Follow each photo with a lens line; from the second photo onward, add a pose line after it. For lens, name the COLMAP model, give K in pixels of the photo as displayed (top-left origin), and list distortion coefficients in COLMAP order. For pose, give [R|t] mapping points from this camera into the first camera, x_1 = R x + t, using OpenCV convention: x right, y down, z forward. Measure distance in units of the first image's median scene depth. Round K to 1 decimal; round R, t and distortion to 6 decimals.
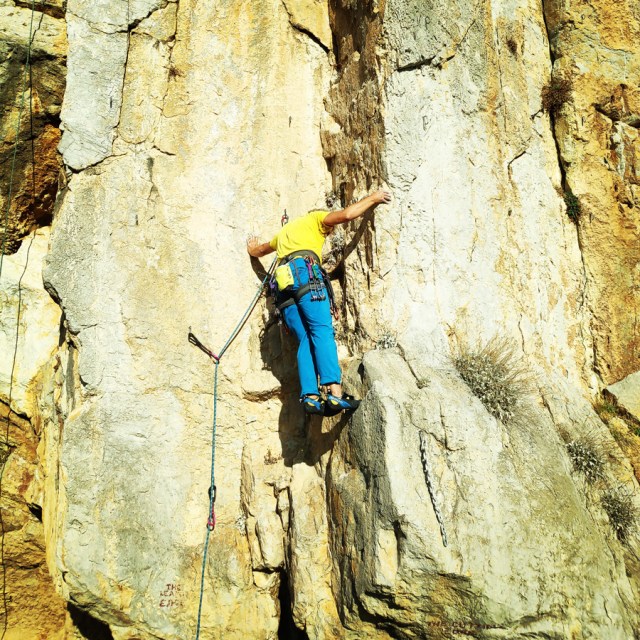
lens RADIAL K [[602.5, 0, 316.2], [0, 602.5, 227.0], [0, 0, 1]] dist [0.116098, -0.216789]
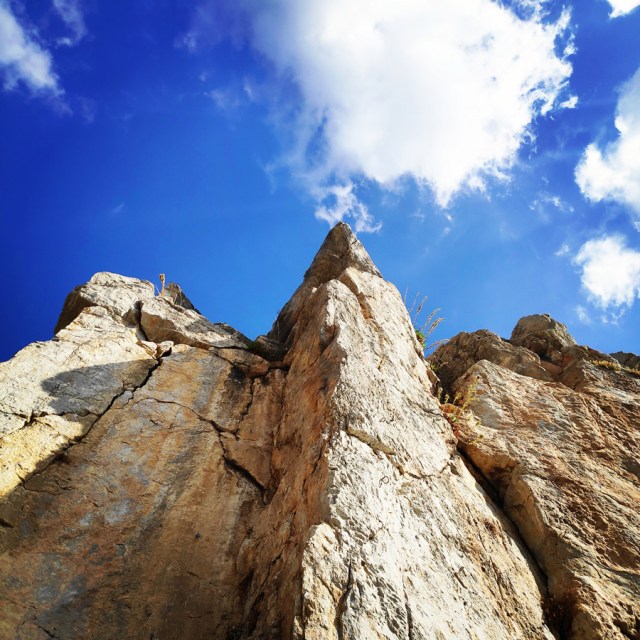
lens RADIAL K [[598.1, 0, 316.2], [0, 598.1, 343.8], [0, 0, 1]] dist [0.051327, -0.133573]
pose [[0.993911, 0.110188, -0.000251, 0.076144], [-0.059652, 0.536146, -0.842015, 0.308162], [-0.092645, 0.836903, 0.539454, 0.457126]]
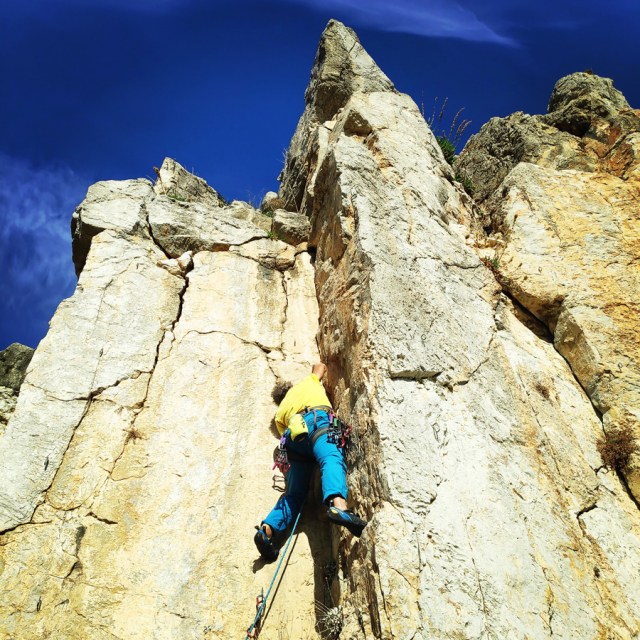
lens RADIAL K [[599.8, 0, 315.5], [0, 599.8, 382.5], [0, 0, 1]] dist [0.060364, -0.111859]
pose [[0.992080, -0.102808, -0.072163, 0.085529], [0.046706, 0.835259, -0.547869, 0.159586], [0.116601, 0.540159, 0.833446, 0.314684]]
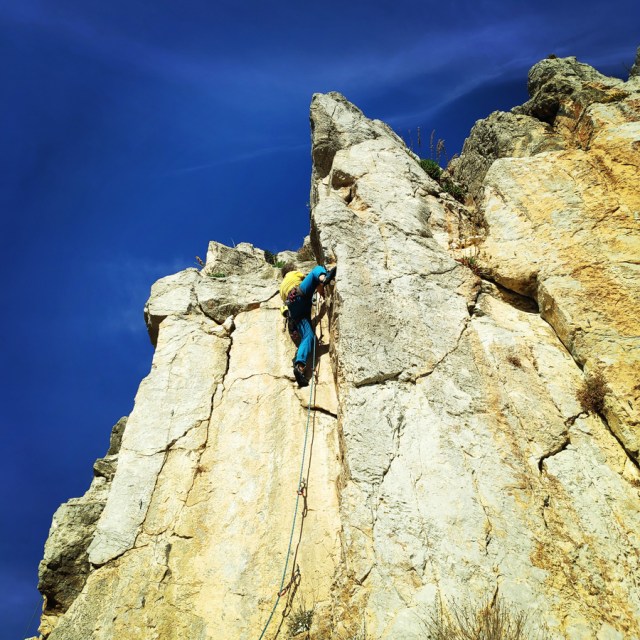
lens RADIAL K [[595.0, 0, 320.0], [0, 595.0, 320.0], [0, 0, 1]] dist [0.094567, -0.200330]
pose [[0.906910, -0.355923, -0.225460, 0.329867], [0.128413, 0.743169, -0.656666, 0.309289], [0.401278, 0.566585, 0.719692, 0.145257]]
